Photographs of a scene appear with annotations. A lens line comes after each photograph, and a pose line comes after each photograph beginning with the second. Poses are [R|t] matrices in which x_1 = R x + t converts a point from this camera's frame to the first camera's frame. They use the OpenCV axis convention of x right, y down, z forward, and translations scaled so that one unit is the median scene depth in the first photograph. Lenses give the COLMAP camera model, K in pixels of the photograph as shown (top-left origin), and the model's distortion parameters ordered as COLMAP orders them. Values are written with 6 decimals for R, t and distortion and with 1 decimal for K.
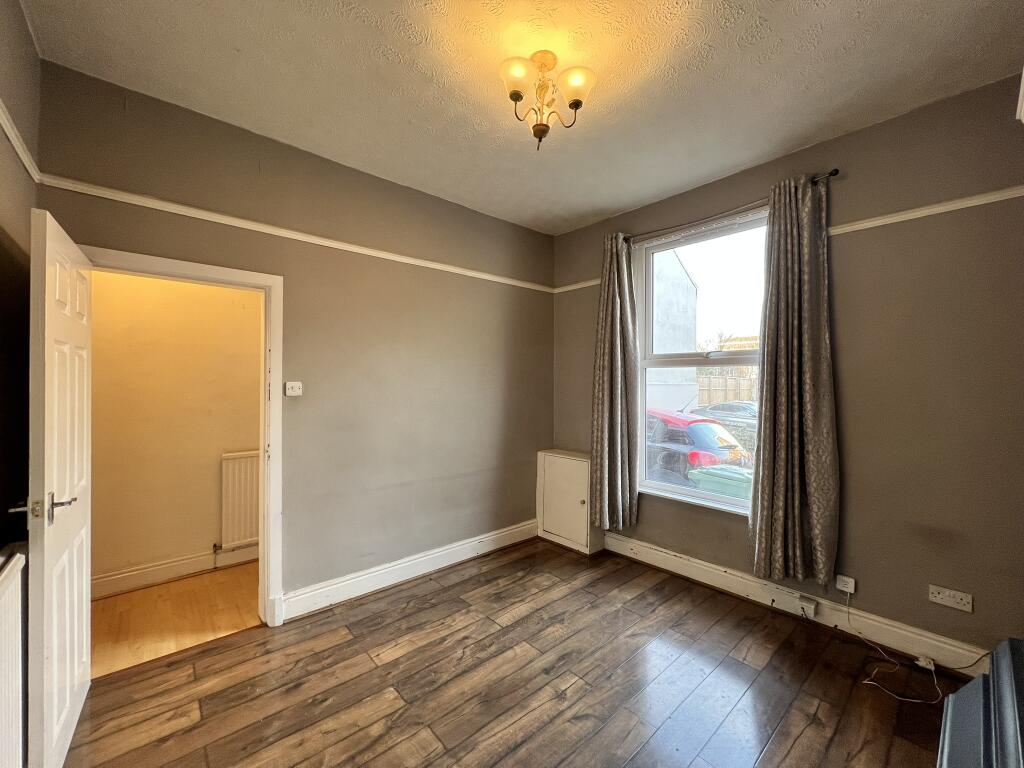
lens RADIAL K [[407.8, 0, 510.7], [0, 407.8, 383.8], [0, 0, 1]] dist [-0.002096, -0.000326]
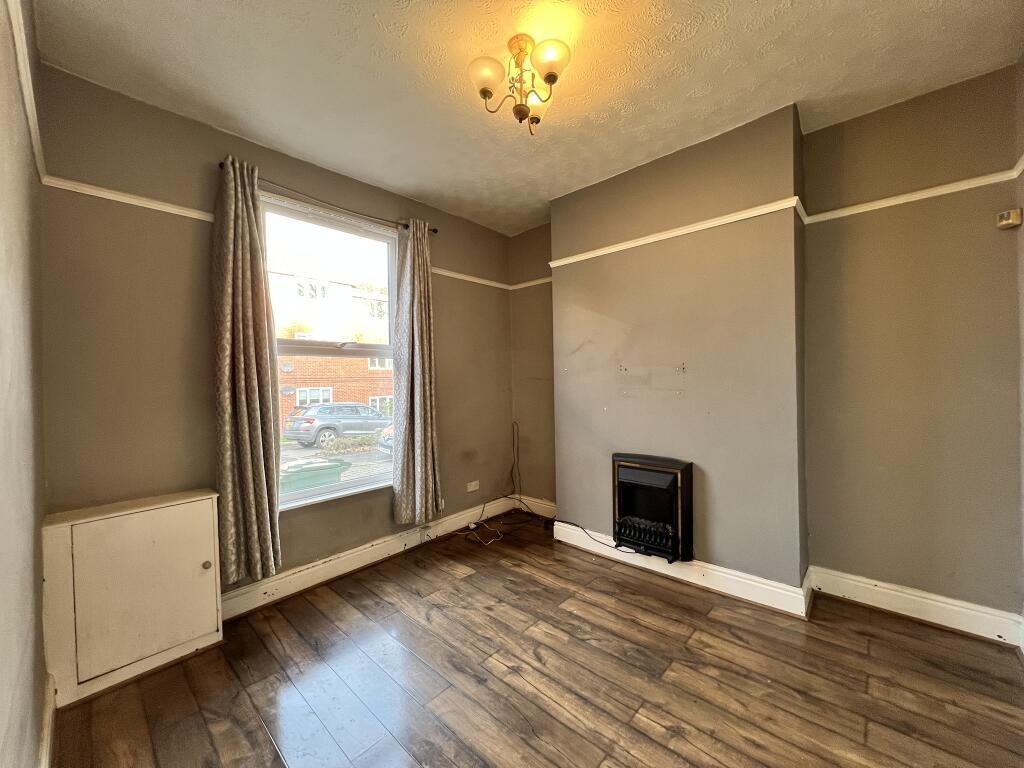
lens RADIAL K [[407.8, 0, 510.7], [0, 407.8, 383.8], [0, 0, 1]] dist [-0.002096, -0.000326]
pose [[-0.104129, -0.012737, 0.994482, -0.768506], [0.022278, 0.999637, 0.015135, 0.025055], [-0.994314, 0.023731, -0.103807, 0.951649]]
